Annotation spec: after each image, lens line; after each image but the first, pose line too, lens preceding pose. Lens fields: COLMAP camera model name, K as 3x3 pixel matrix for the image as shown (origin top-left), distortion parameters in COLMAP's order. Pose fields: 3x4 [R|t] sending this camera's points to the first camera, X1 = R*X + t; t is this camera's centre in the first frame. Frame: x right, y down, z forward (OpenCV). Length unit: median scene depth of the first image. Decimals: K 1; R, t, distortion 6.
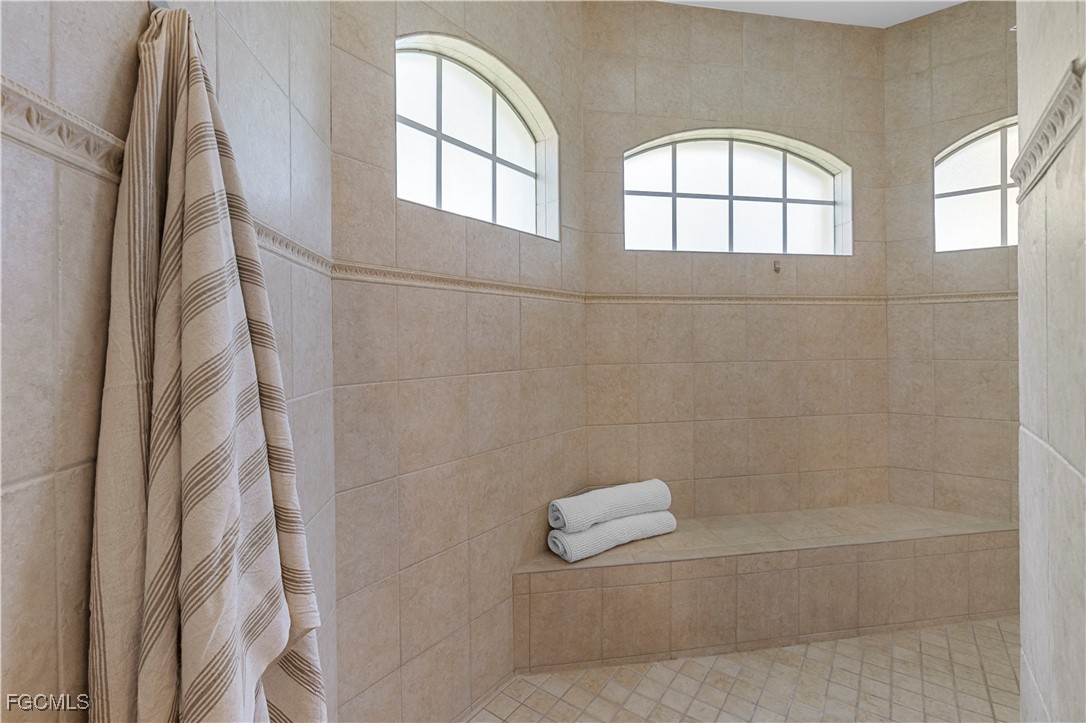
lens RADIAL K [[486.4, 0, 552.7], [0, 486.4, 343.0], [0, 0, 1]] dist [-0.012657, 0.004701]
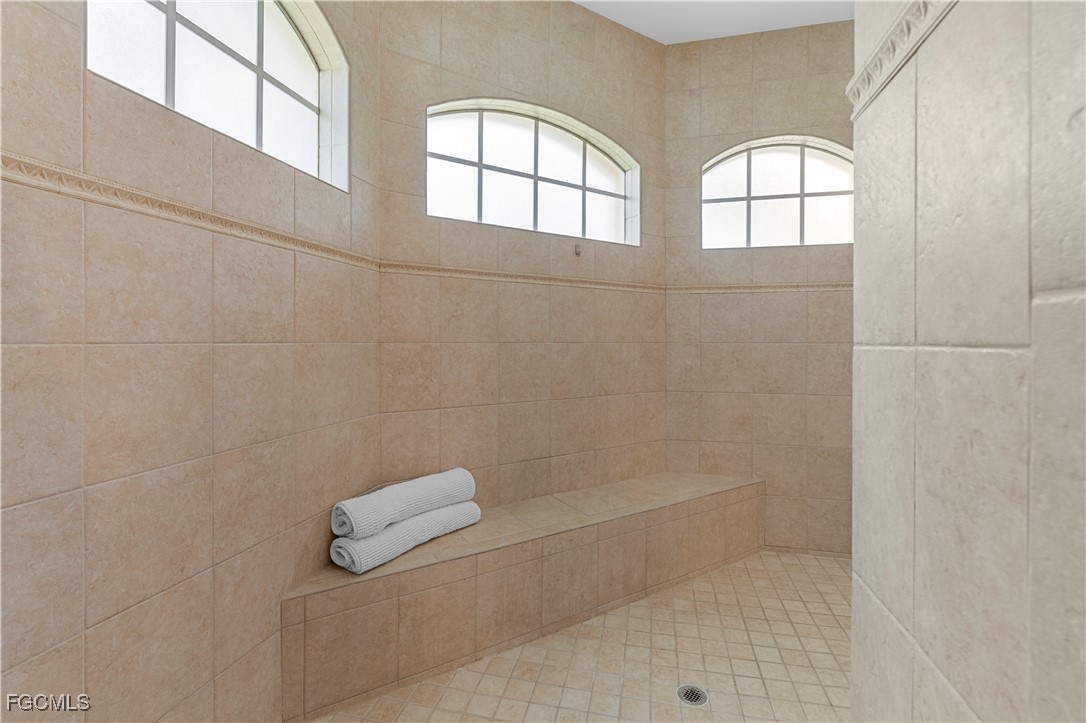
lens RADIAL K [[486.4, 0, 545.4], [0, 486.4, 344.5], [0, 0, 1]] dist [-0.012657, 0.004701]
pose [[0.920463, 0.008598, 0.390735, 0.001774], [-0.008779, 0.999961, -0.001324, 0.048669], [-0.390731, -0.002211, 0.920502, 0.094432]]
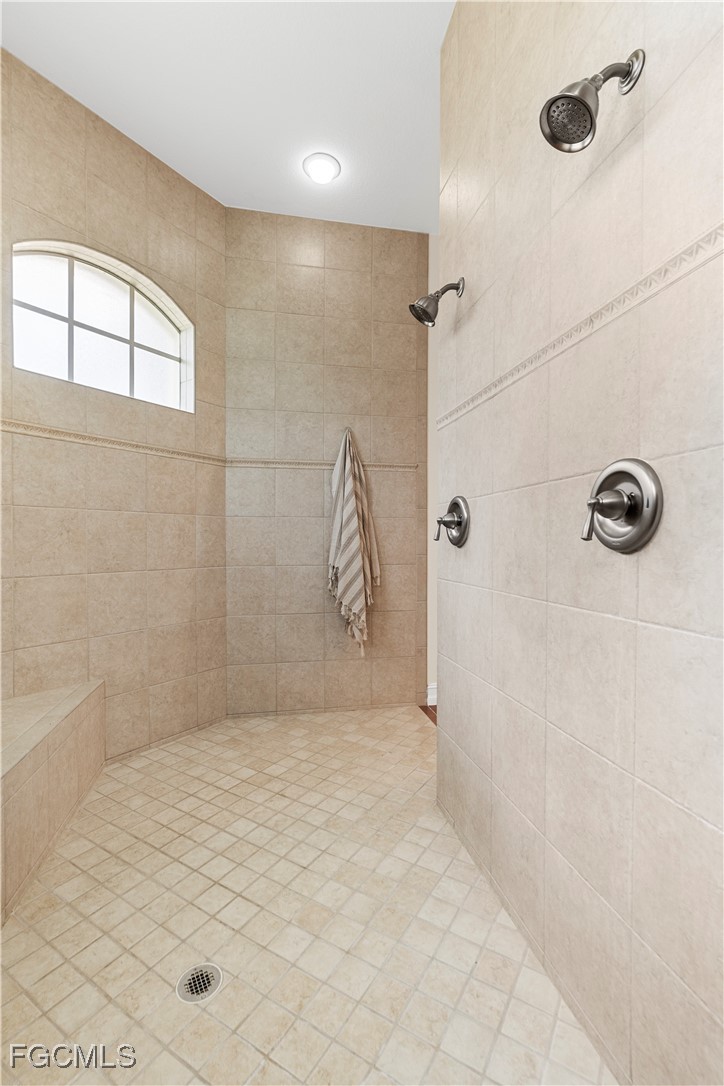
lens RADIAL K [[486.4, 0, 364.4], [0, 486.4, 549.4], [0, 0, 1]] dist [-0.012657, 0.004701]
pose [[-0.063335, -0.008604, 0.997955, -0.024651], [0.002174, 0.999959, 0.008759, 0.111877], [-0.997990, 0.002724, -0.063313, 0.545250]]
